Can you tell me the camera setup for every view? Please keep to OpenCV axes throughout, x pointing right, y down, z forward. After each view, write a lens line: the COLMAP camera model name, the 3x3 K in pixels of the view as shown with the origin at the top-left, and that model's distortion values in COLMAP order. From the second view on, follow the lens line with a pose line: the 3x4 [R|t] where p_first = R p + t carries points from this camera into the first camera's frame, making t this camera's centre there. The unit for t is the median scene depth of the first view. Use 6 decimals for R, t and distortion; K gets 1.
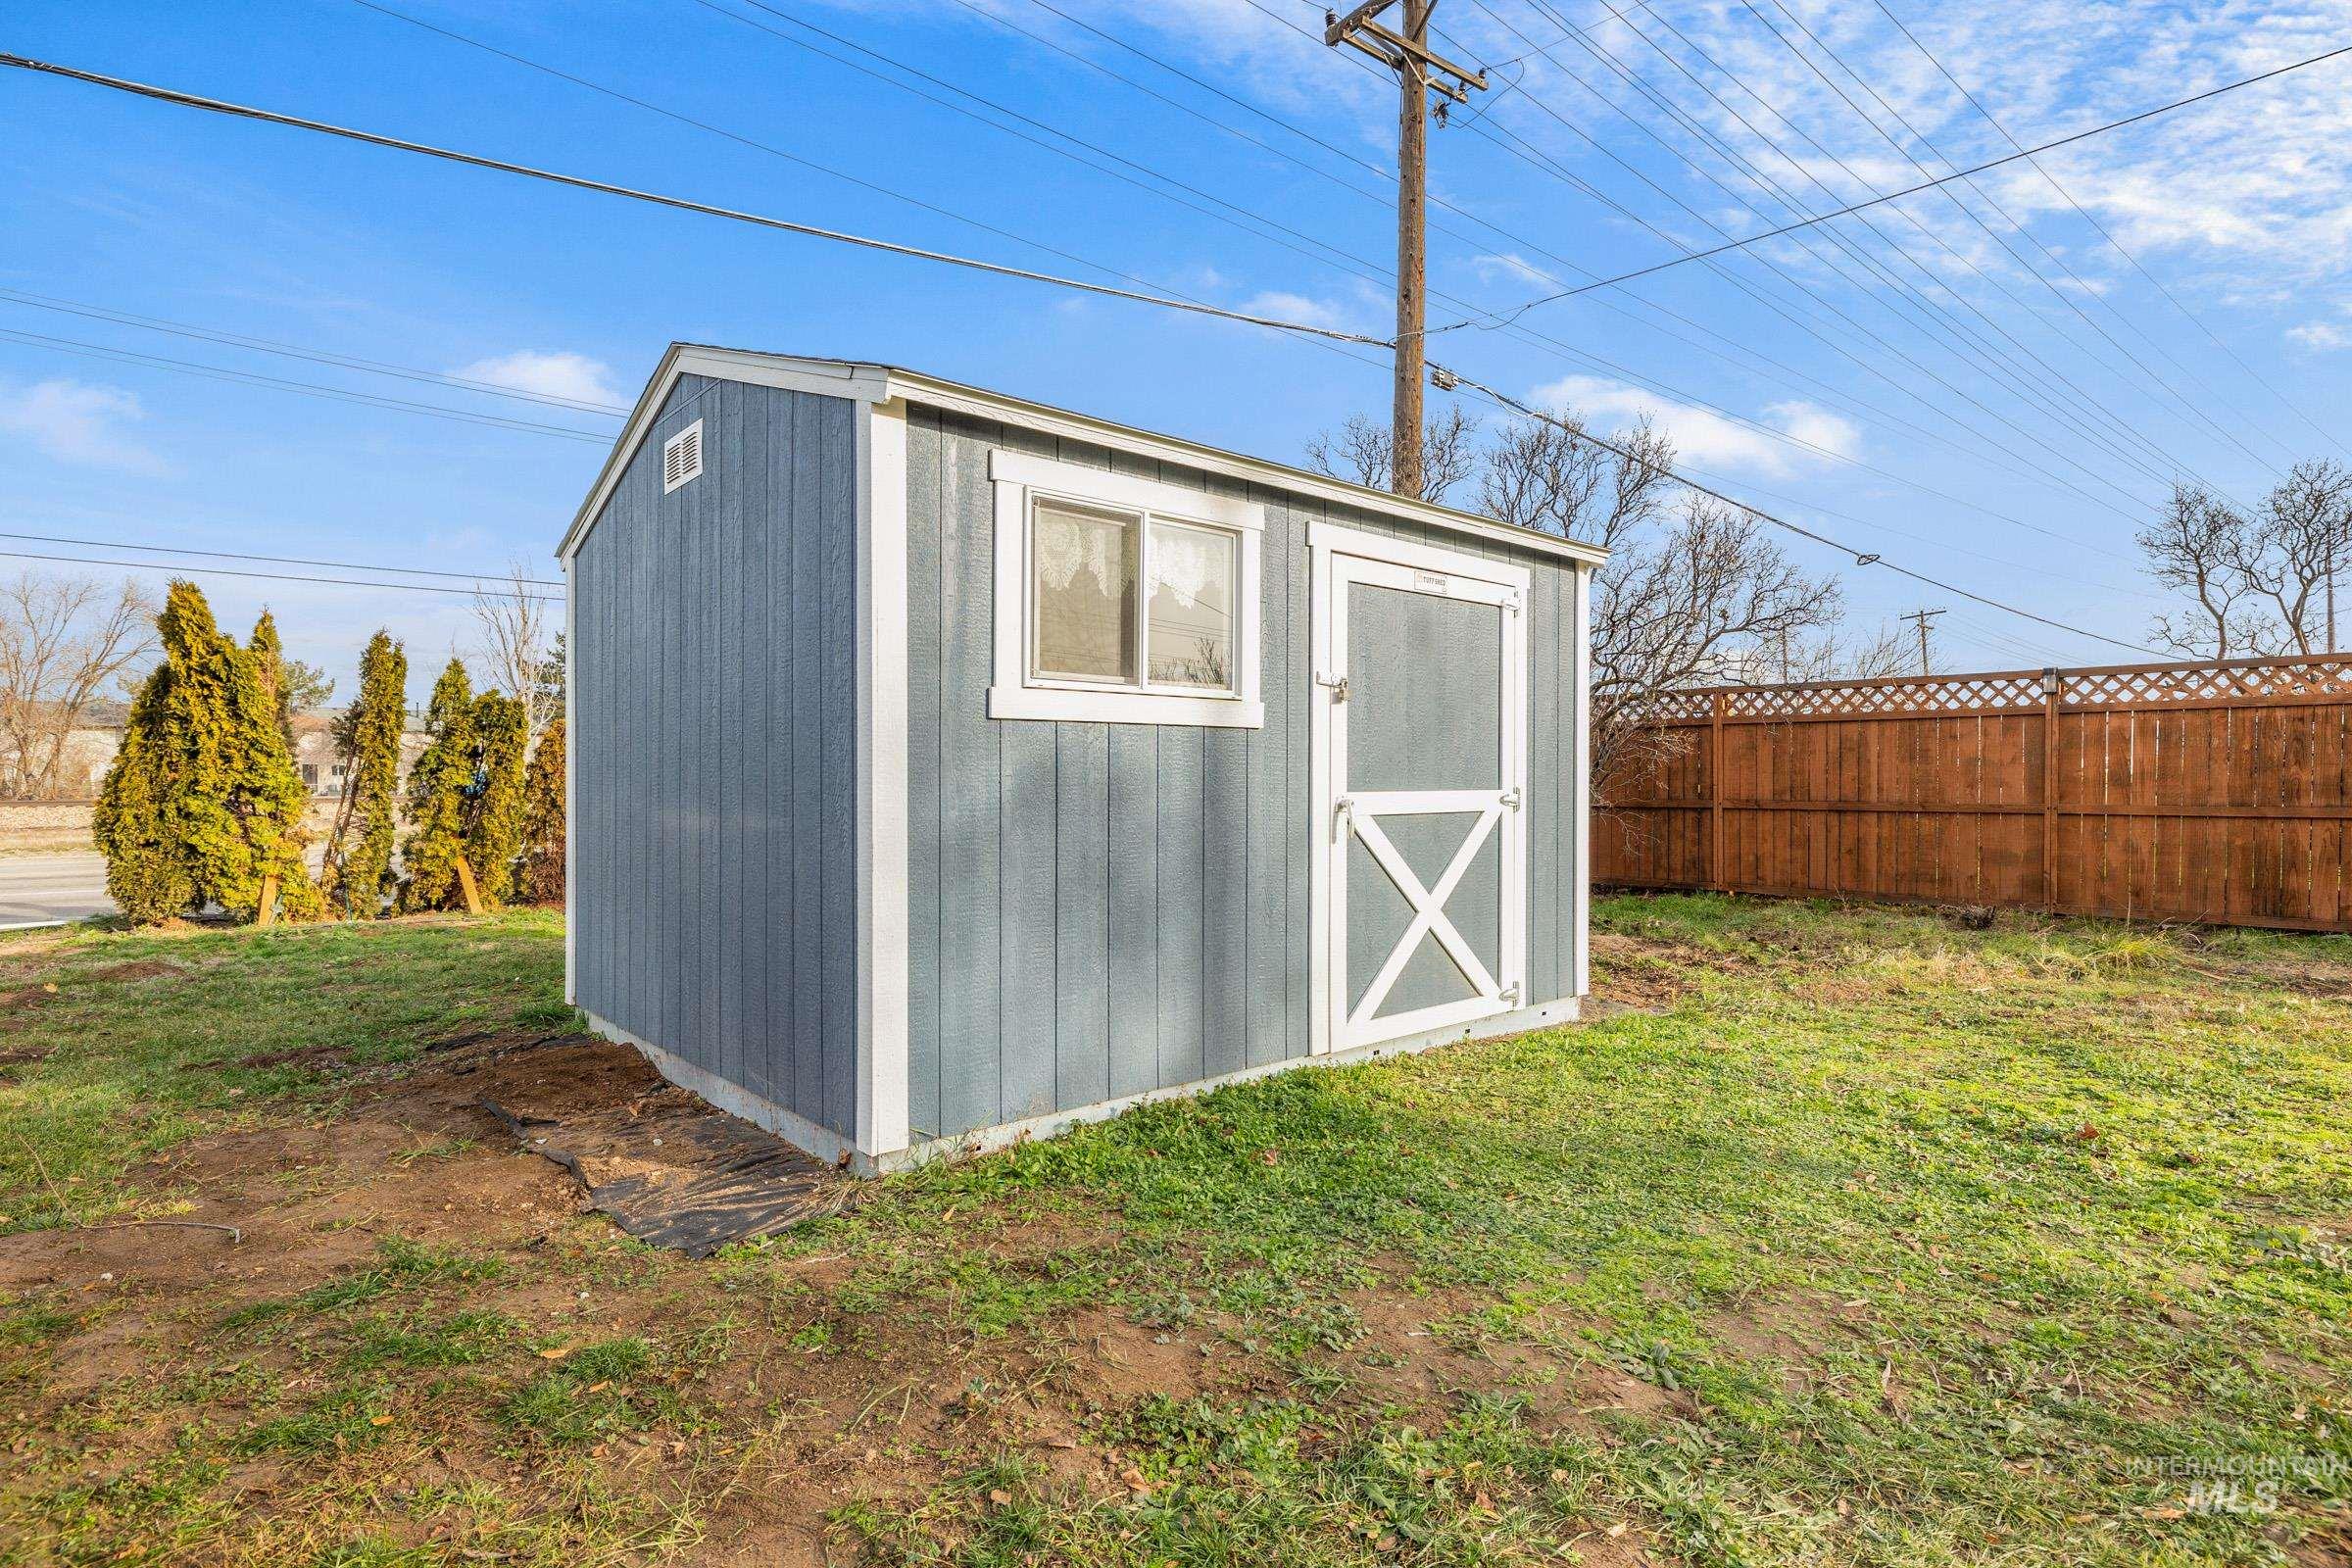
lens RADIAL K [[1169.8, 0, 1183.1], [0, 1169.8, 788.9], [0, 0, 1]] dist [-0.002583, -0.000378]
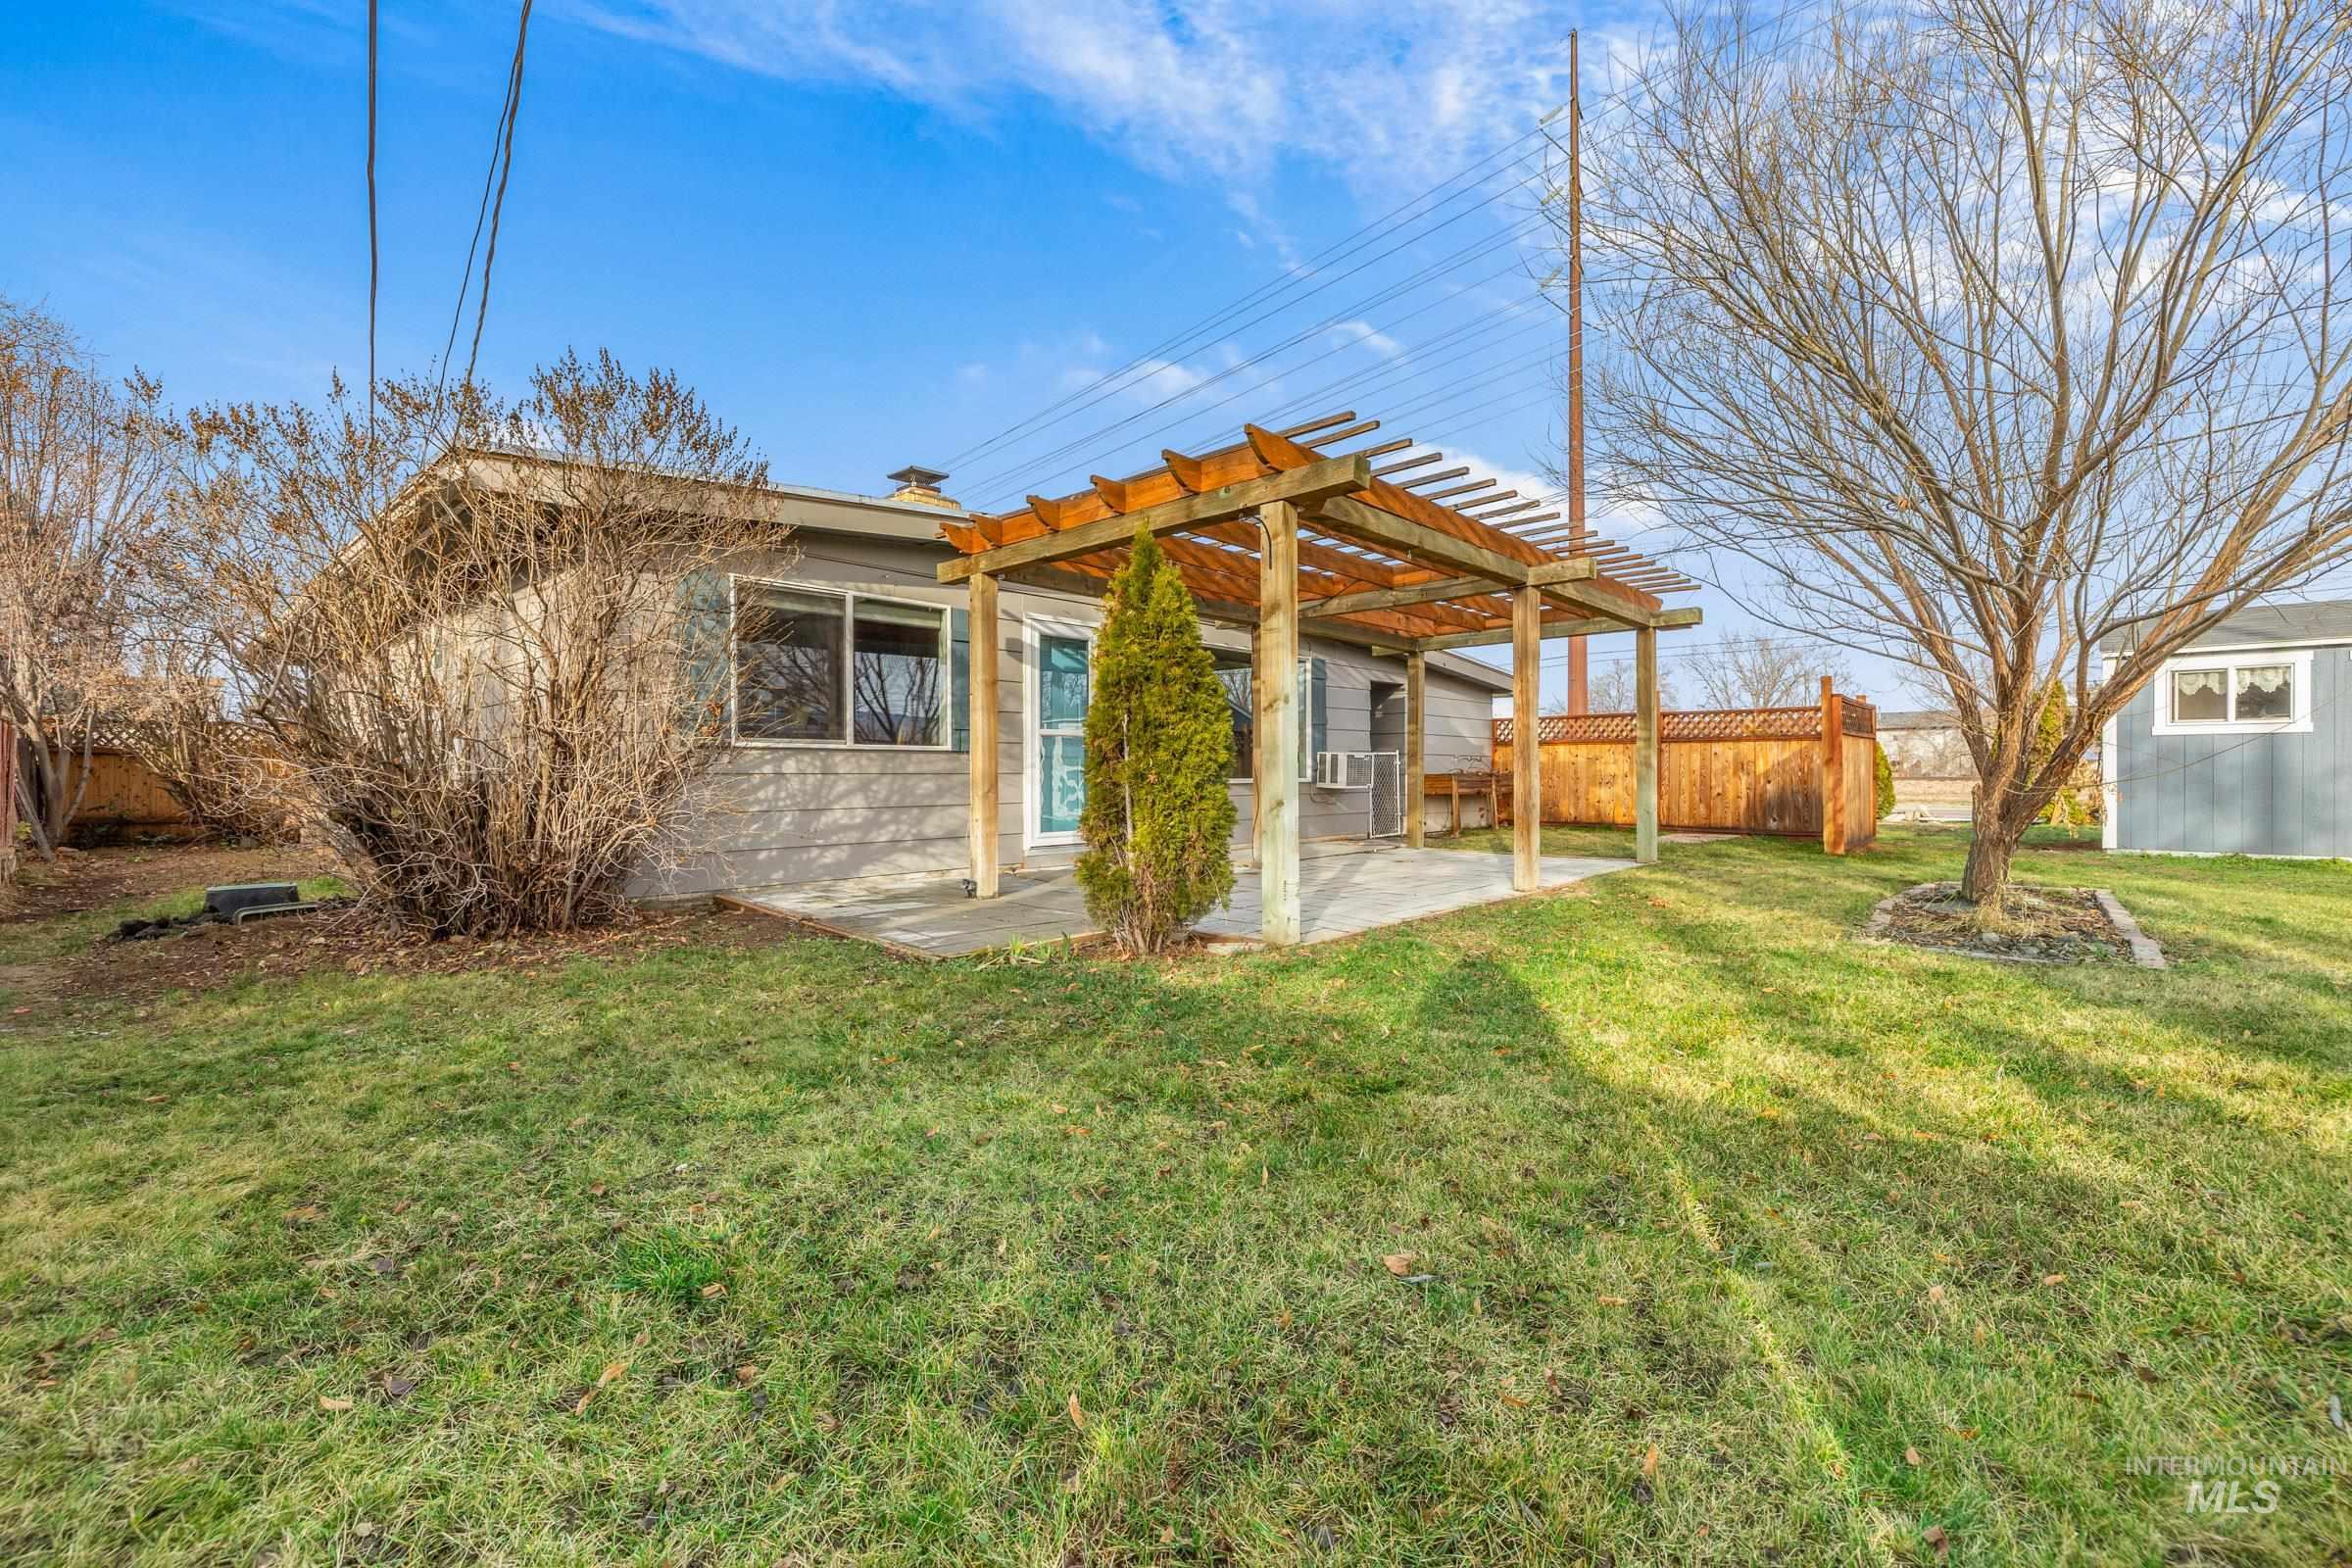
lens RADIAL K [[986.8, 0, 1178.4], [0, 986.8, 775.0], [0, 0, 1]] dist [-0.001482, 0.000096]
pose [[0.084576, 0.004869, -0.996405, 1.524228], [-0.002298, 0.999986, 0.004691, 0.031675], [0.996414, 0.001893, 0.084586, -1.312028]]
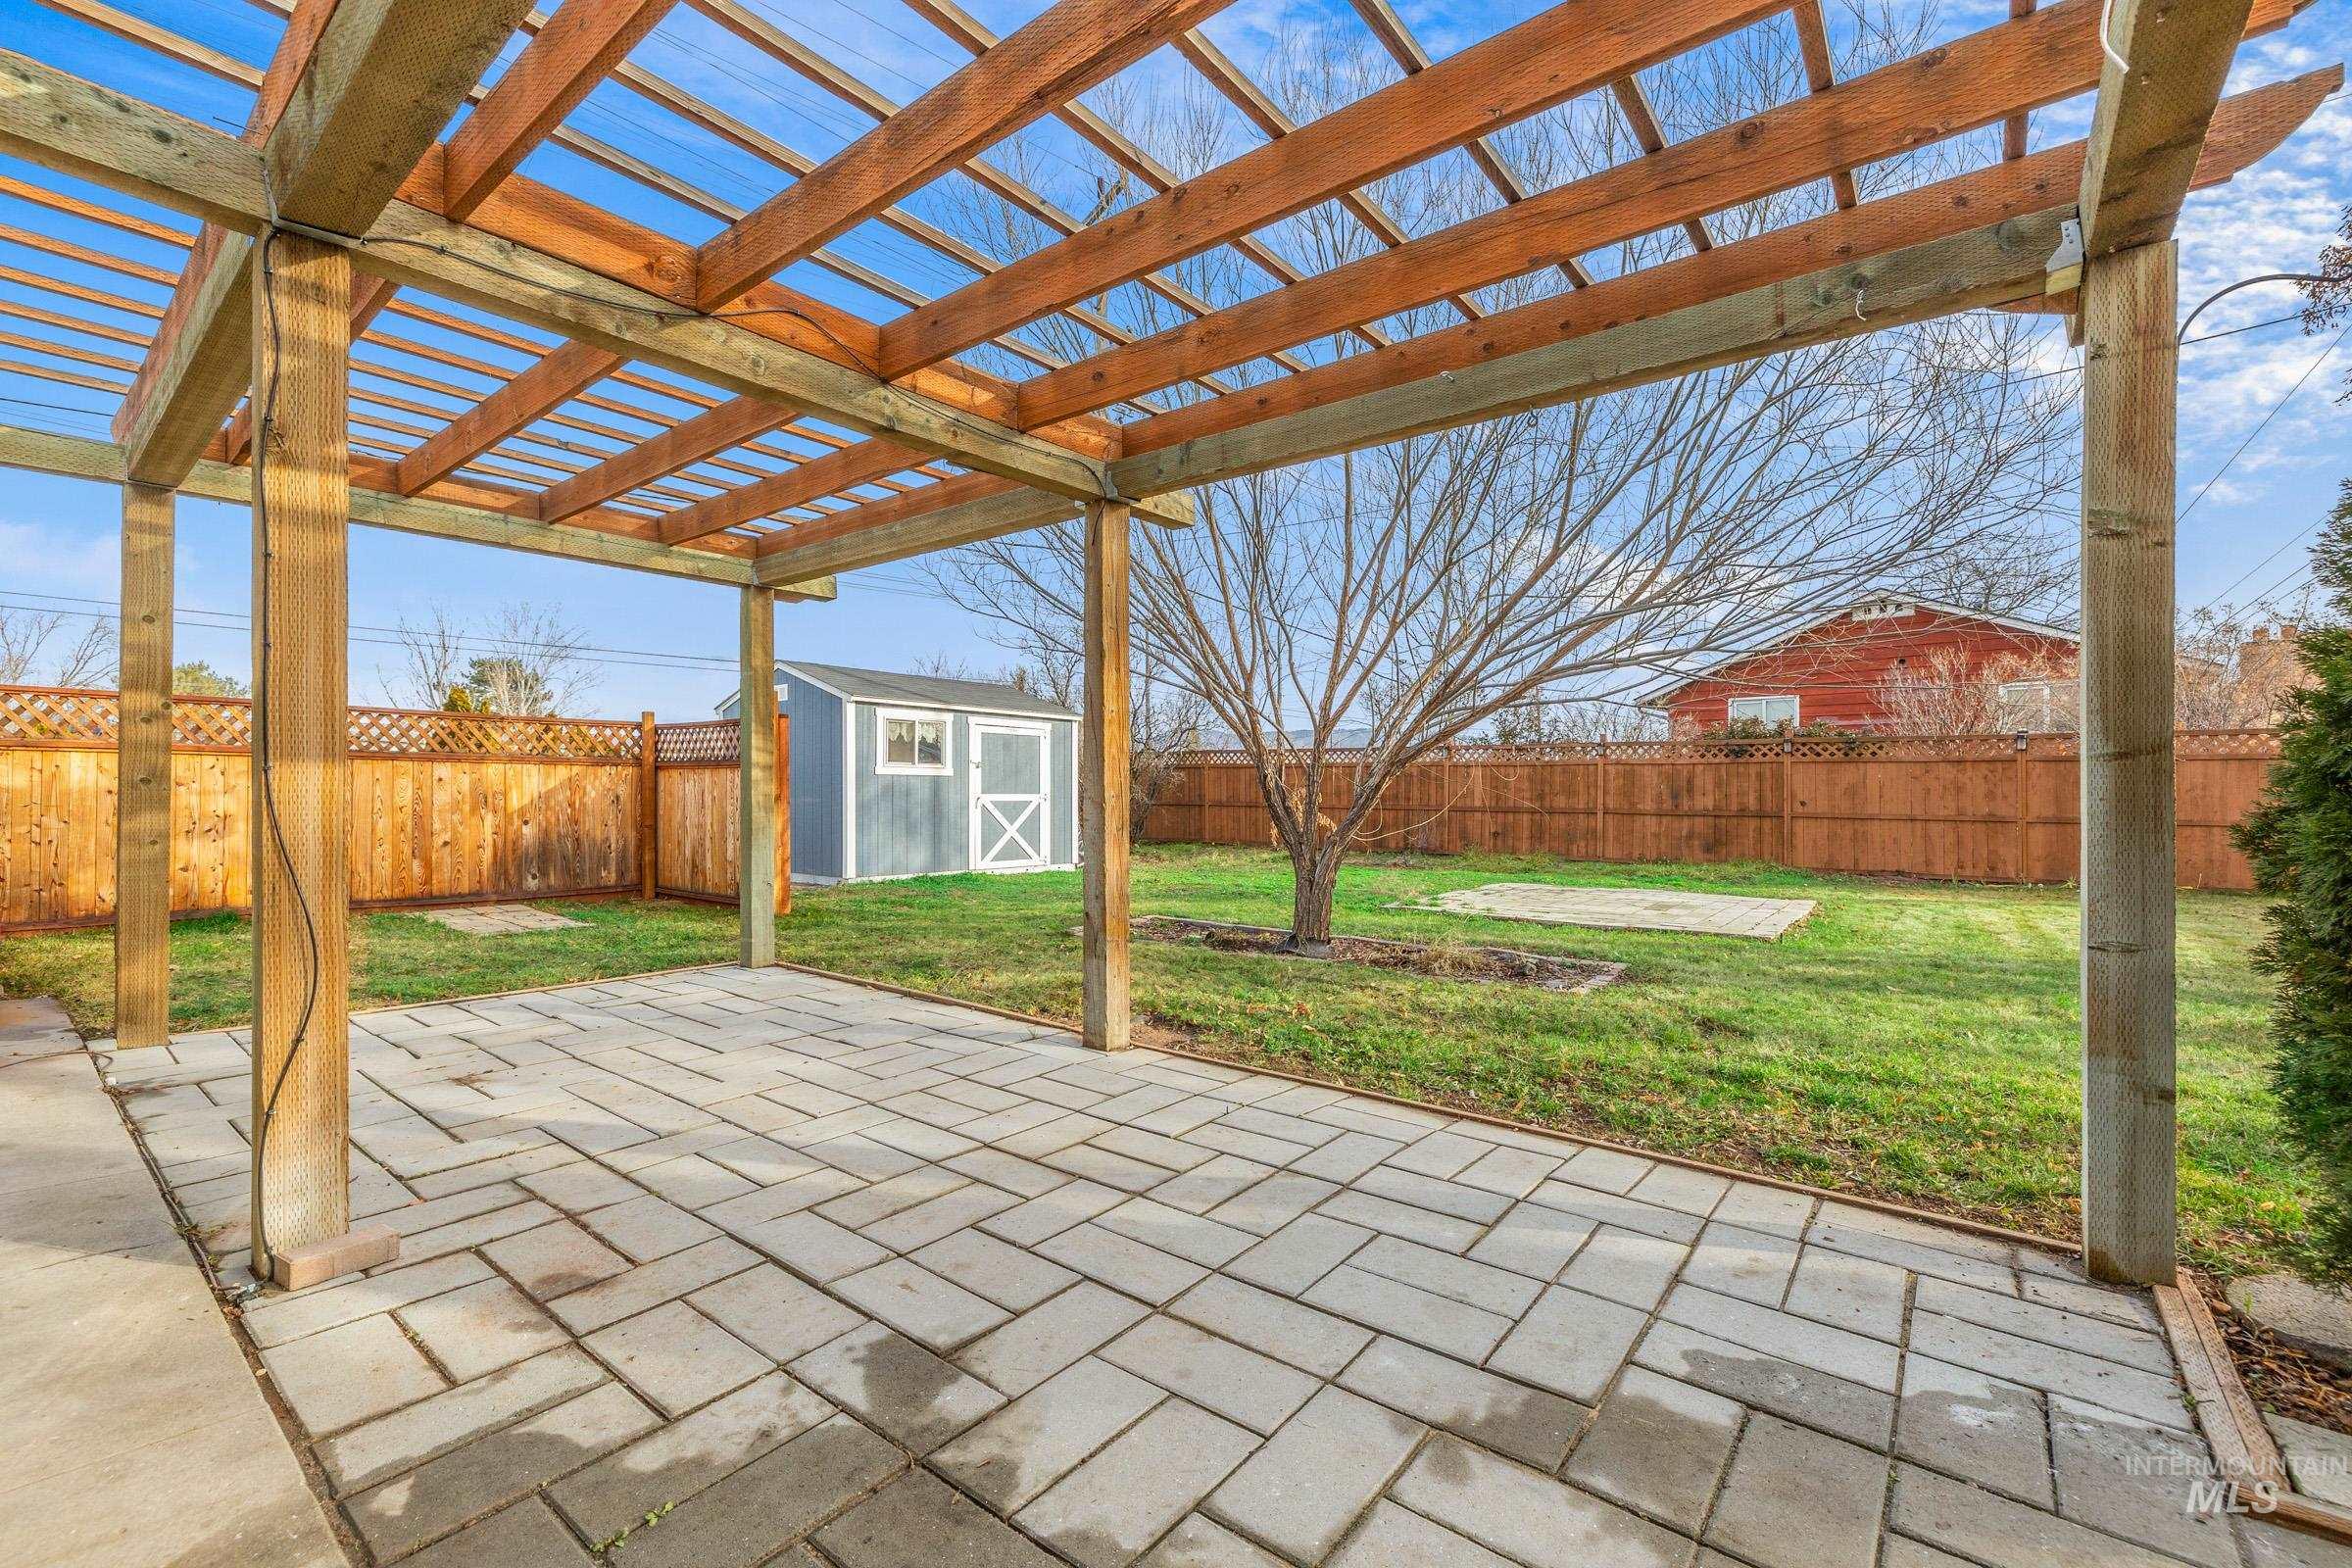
lens RADIAL K [[986.8, 0, 1174.0], [0, 986.8, 797.7], [0, 0, 1]] dist [-0.001482, 0.000096]
pose [[0.988626, 0.009517, 0.150092, 0.200558], [-0.009759, 0.999952, 0.000878, 0.004110], [-0.150076, -0.002333, 0.988672, -1.472705]]
